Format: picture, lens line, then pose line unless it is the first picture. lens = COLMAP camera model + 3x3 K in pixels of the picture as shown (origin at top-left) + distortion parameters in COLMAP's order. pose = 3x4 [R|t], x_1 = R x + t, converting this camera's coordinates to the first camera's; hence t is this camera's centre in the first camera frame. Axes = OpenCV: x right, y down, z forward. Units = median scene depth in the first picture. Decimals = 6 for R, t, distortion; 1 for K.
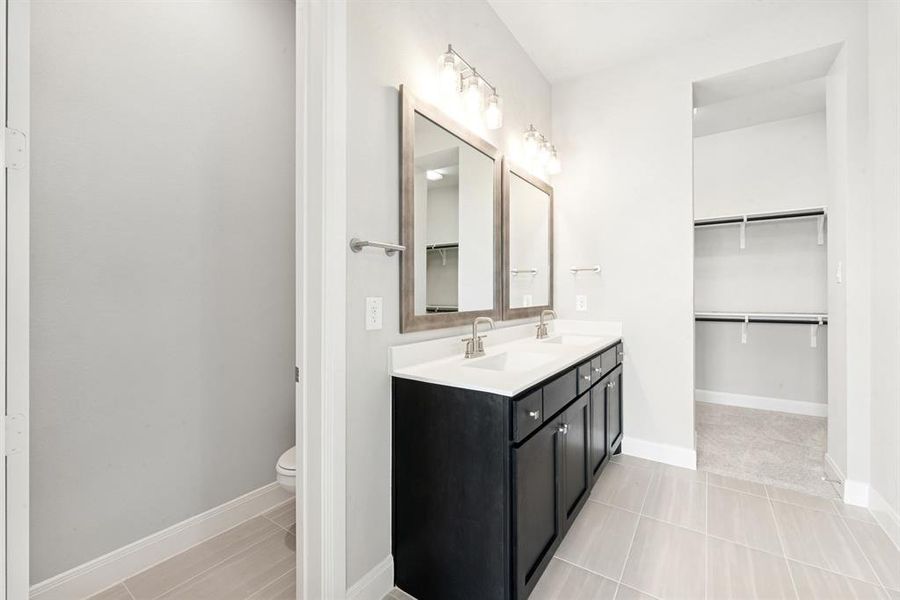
lens RADIAL K [[359.6, 0, 448.8], [0, 359.6, 298.7], [0, 0, 1]] dist [0.000630, -0.000028]
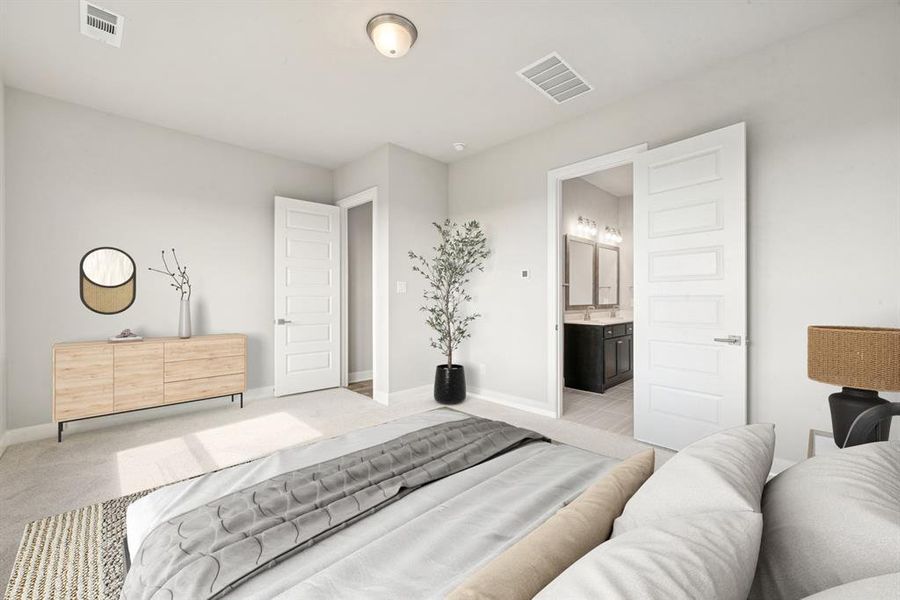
lens RADIAL K [[359.6, 0, 448.8], [0, 359.6, 298.7], [0, 0, 1]] dist [0.000630, -0.000028]
pose [[0.982975, 0.007151, -0.183602, -0.372212], [-0.007612, 0.999969, -0.001805, 0.000271], [0.183584, 0.003171, 0.982999, -1.536476]]
